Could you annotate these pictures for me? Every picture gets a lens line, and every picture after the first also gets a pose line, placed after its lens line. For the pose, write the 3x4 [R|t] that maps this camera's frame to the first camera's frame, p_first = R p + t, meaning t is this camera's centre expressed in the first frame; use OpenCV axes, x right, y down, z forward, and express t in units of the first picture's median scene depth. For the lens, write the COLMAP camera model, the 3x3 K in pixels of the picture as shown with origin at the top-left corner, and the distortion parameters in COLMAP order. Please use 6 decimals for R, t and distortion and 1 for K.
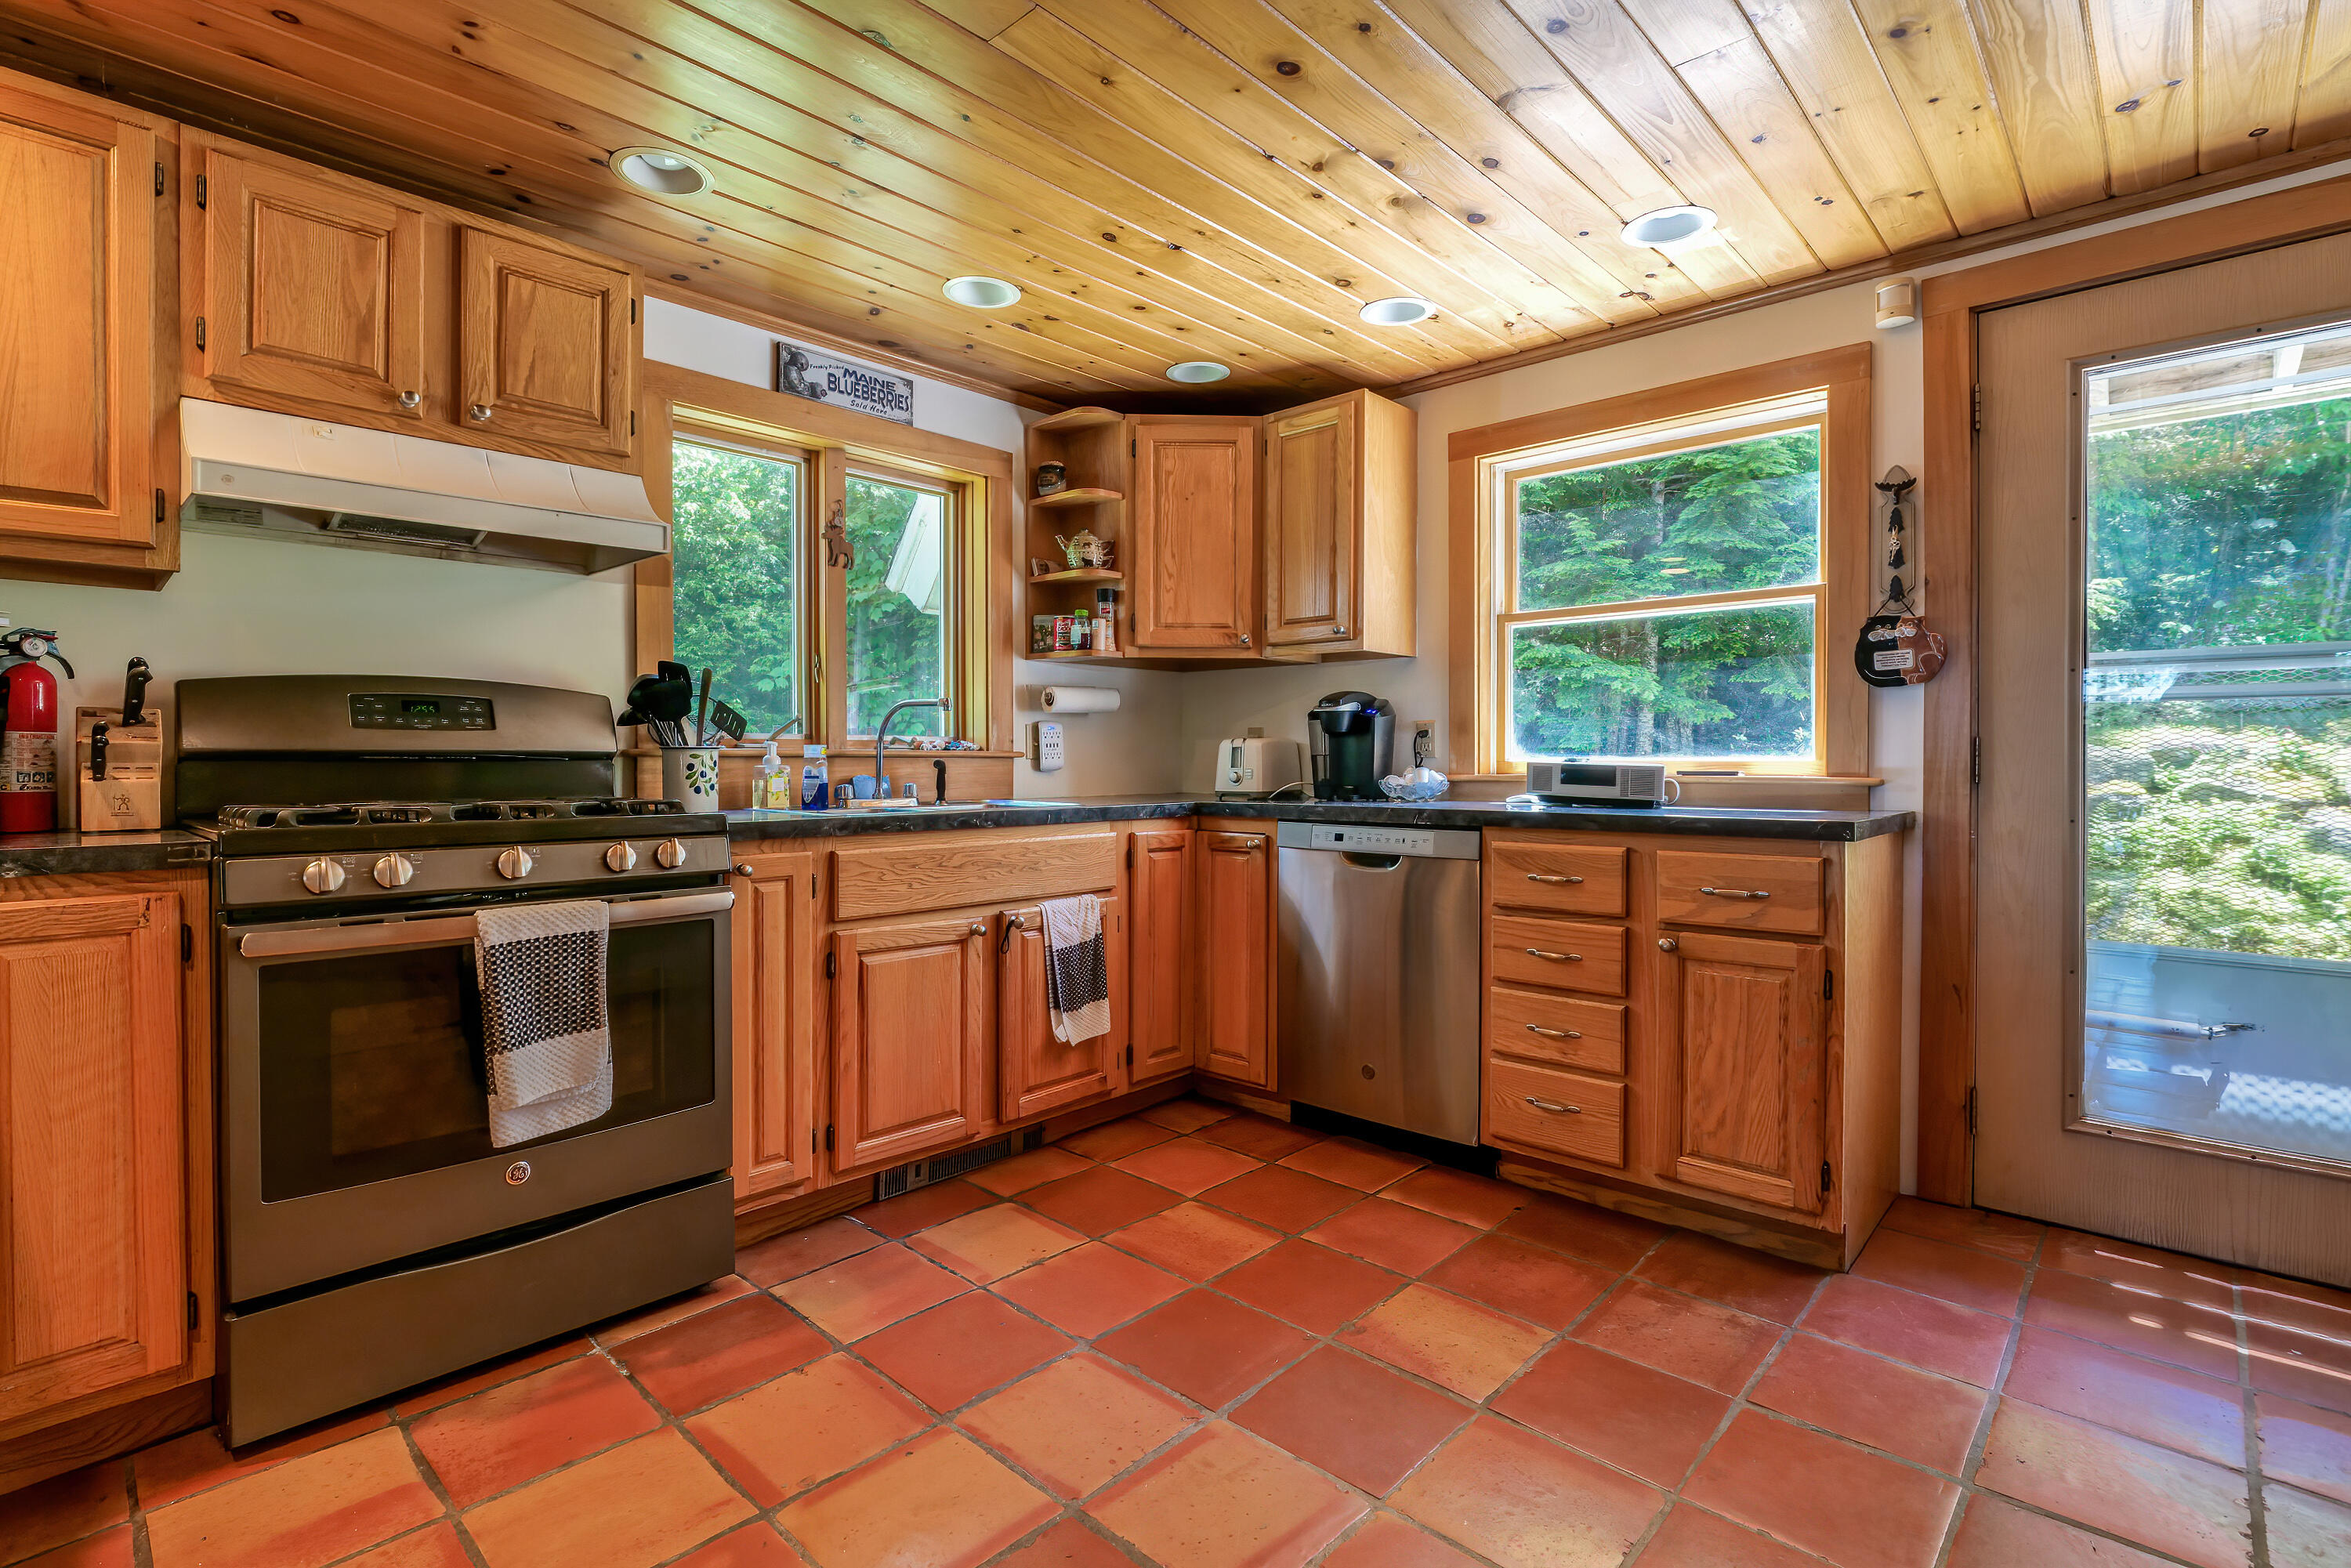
lens RADIAL K [[1093.7, 0, 1181.1], [0, 1093.7, 773.3], [0, 0, 1]] dist [-0.020057, 0.004932]
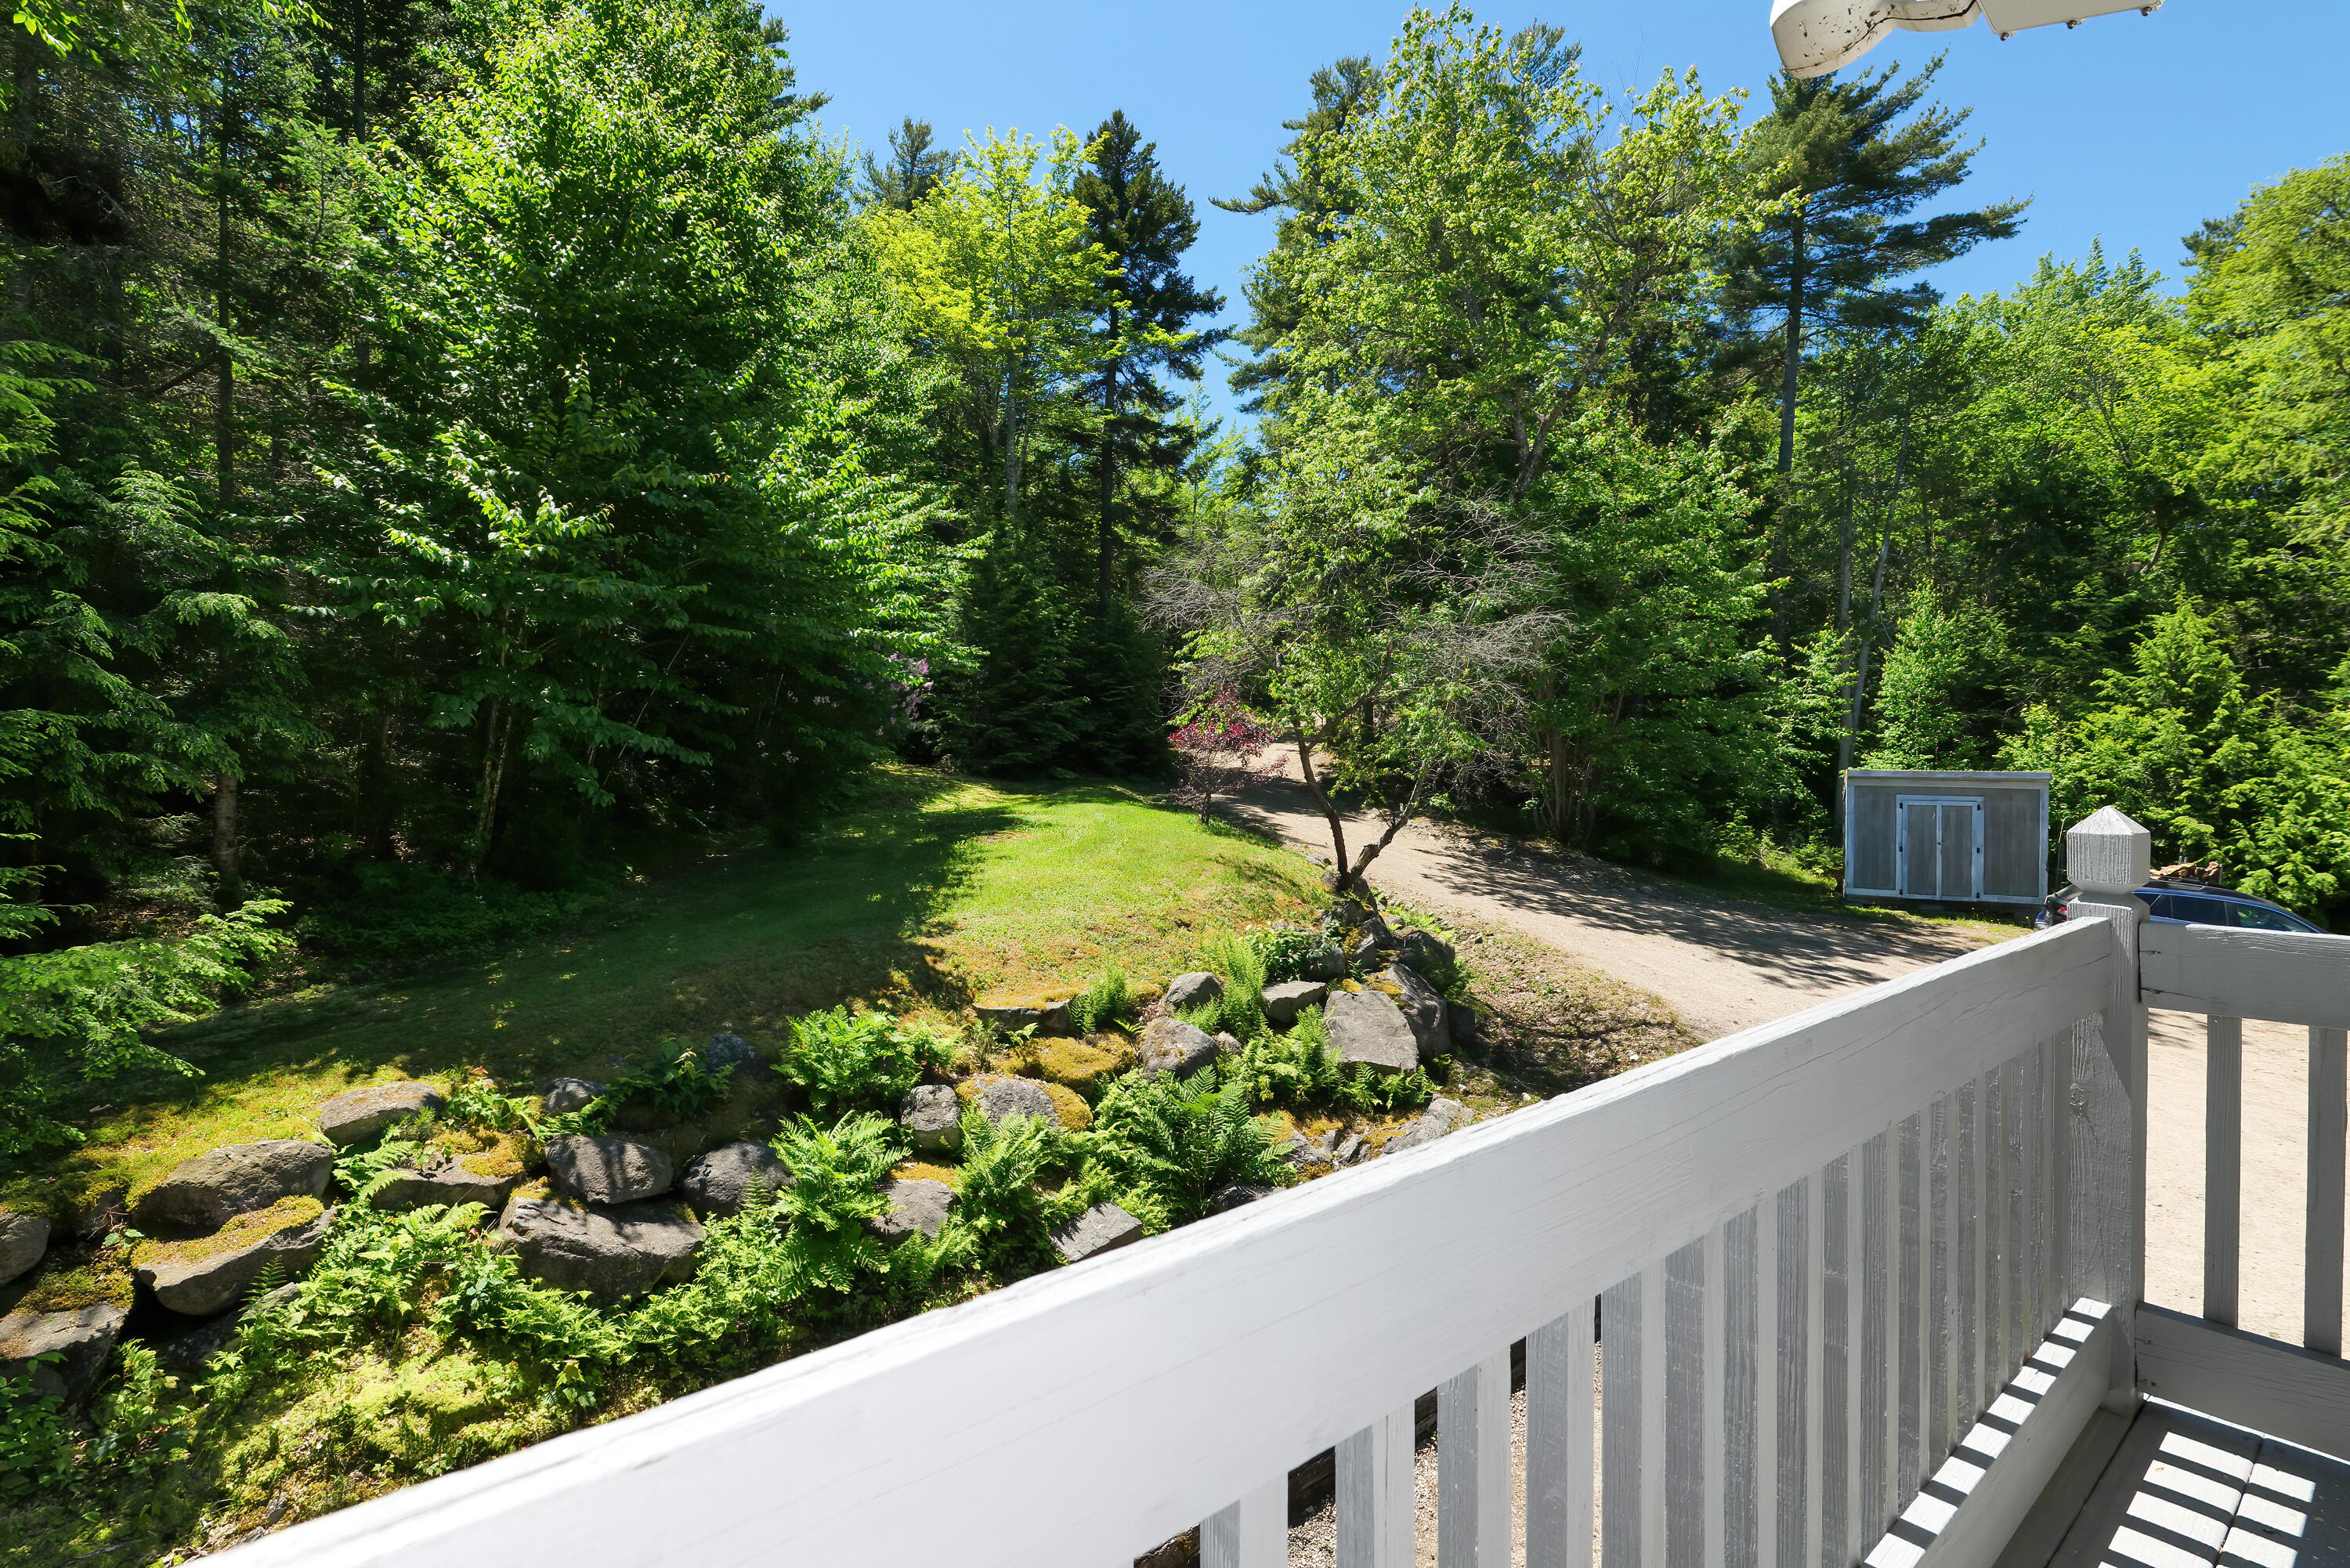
lens RADIAL K [[1093.2, 0, 1180.6], [0, 1093.2, 773.3], [0, 0, 1]] dist [-0.020057, 0.004932]
pose [[0.153684, 0.002503, 0.988117, 0.839013], [0.010112, 0.999940, -0.004106, -0.738930], [-0.988068, 0.010623, 0.153650, 0.993735]]
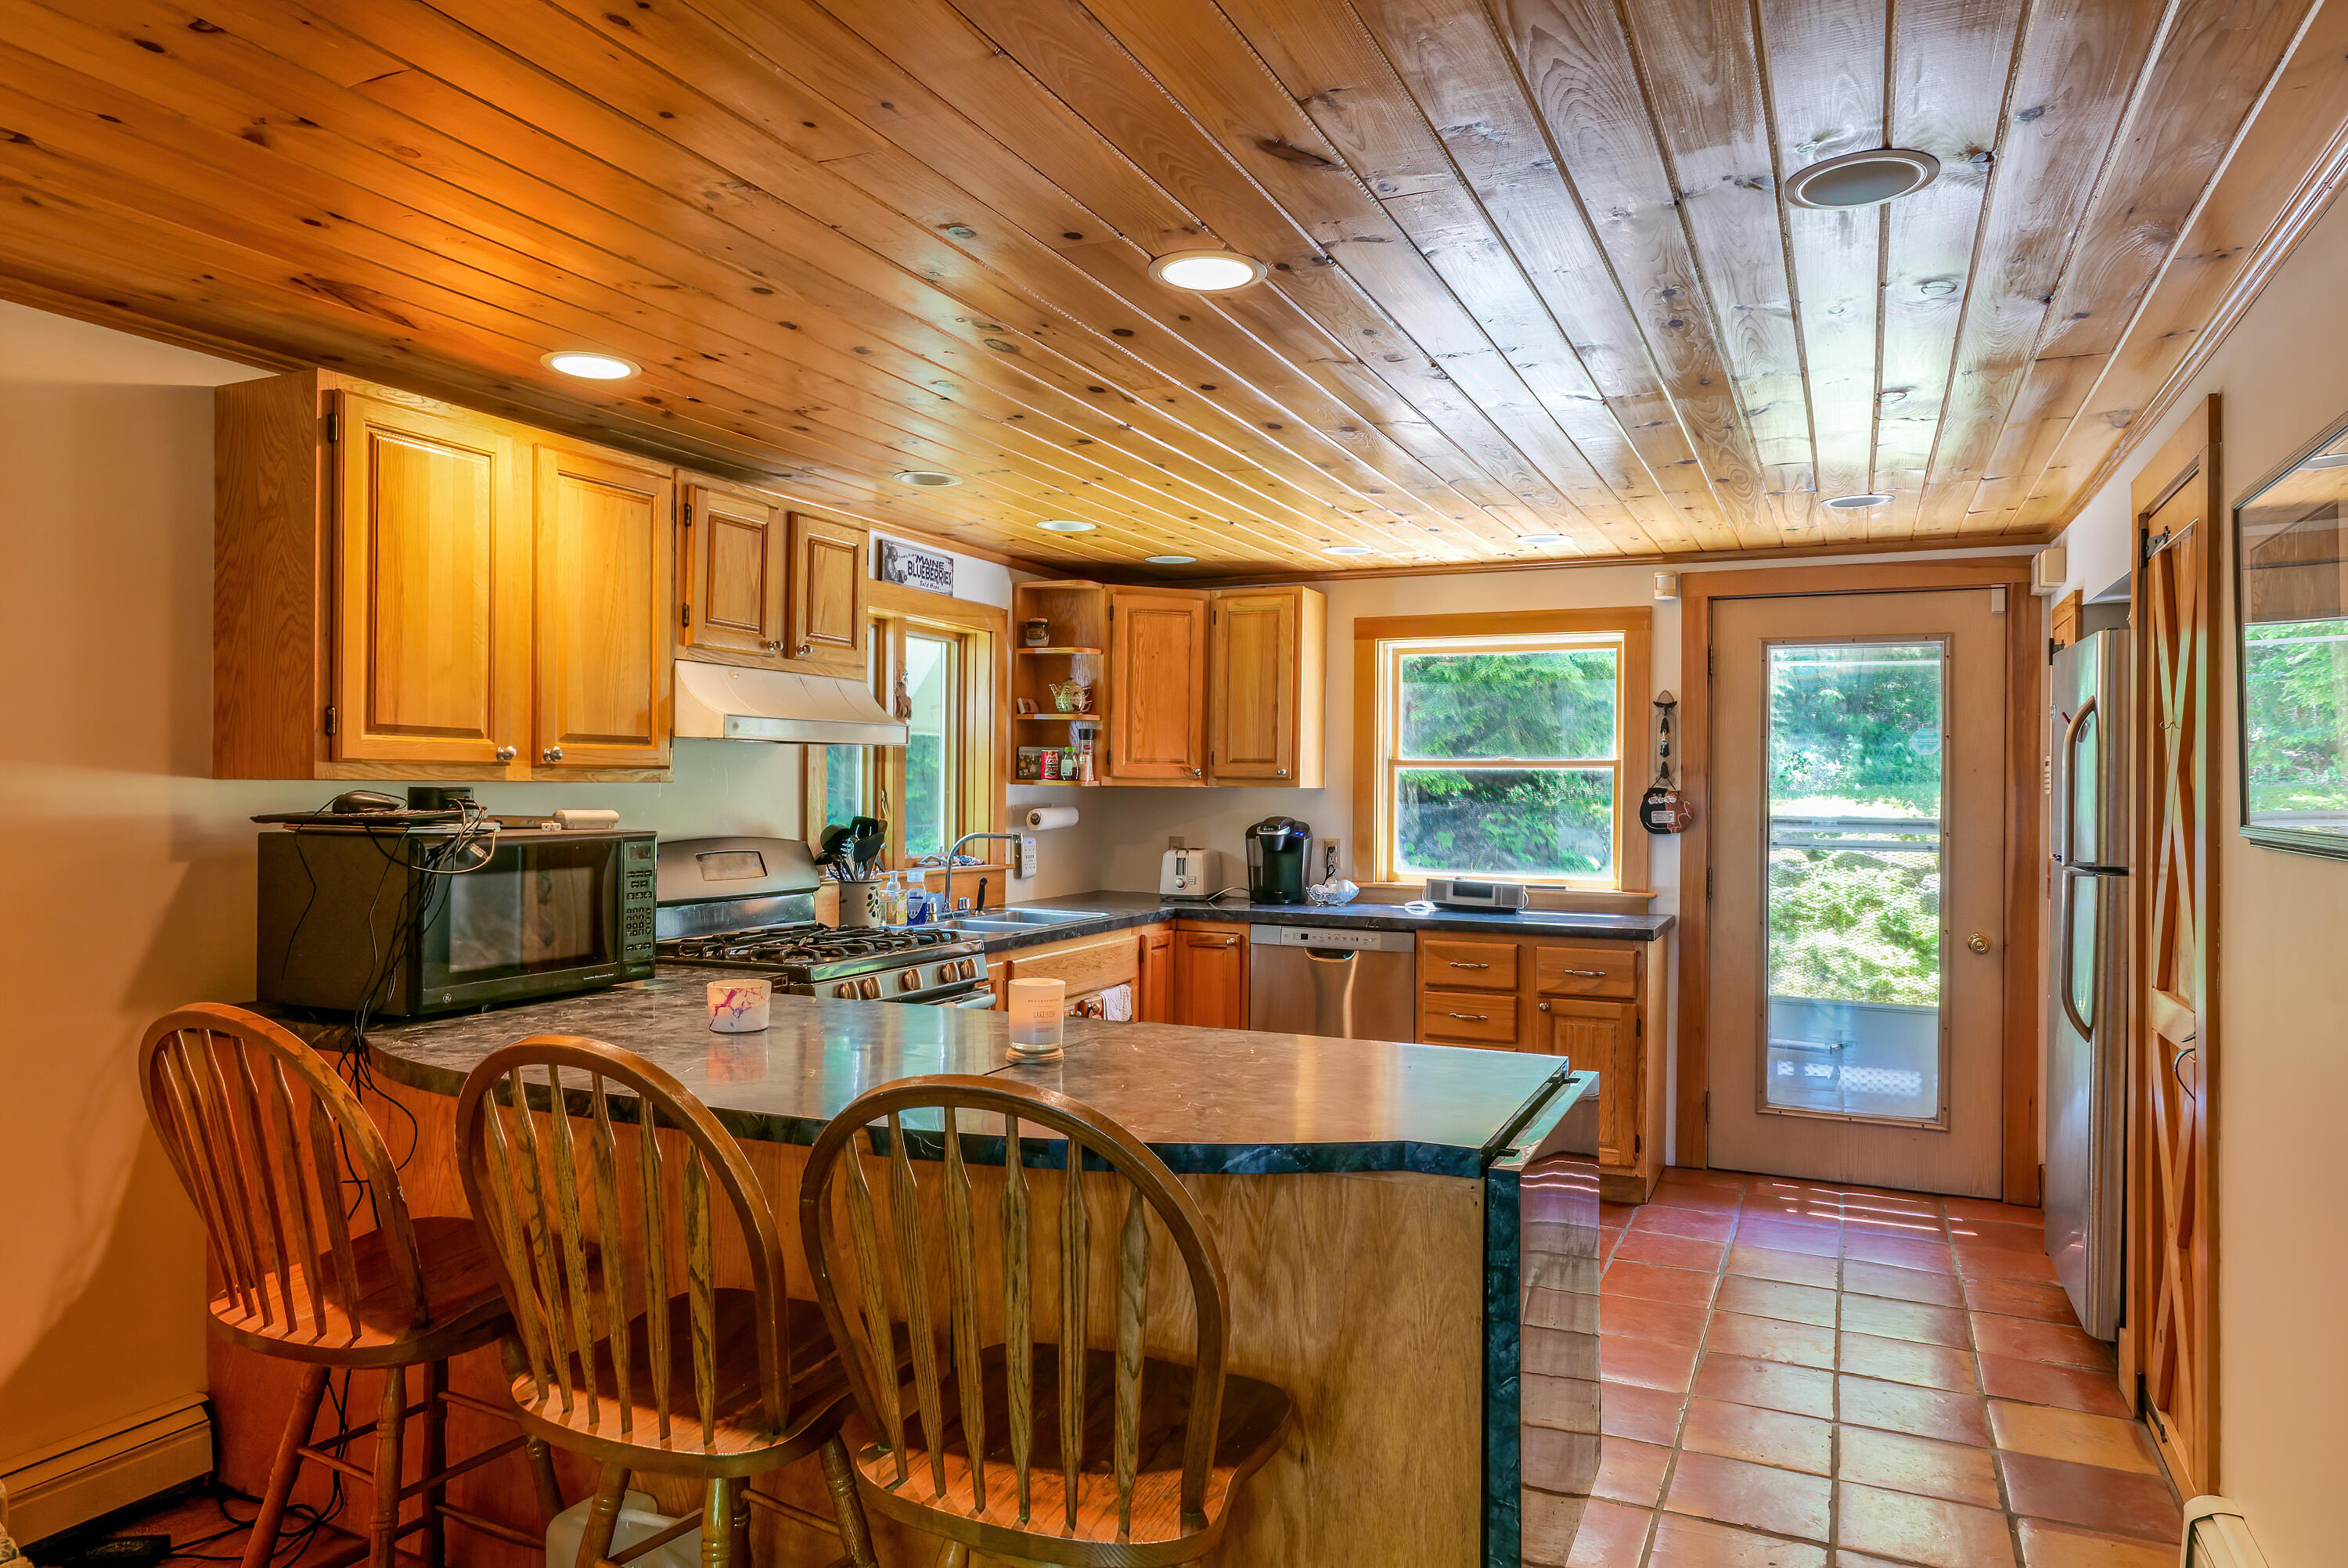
lens RADIAL K [[1462.9, 0, 1174.0], [0, 1462.9, 784.0], [0, 0, 1]] dist [-0.001643, -0.000260]
pose [[0.950095, 0.011616, 0.311744, -0.545512], [-0.007759, 0.999877, -0.013608, -0.098982], [-0.311864, 0.010510, 0.950069, -0.634207]]
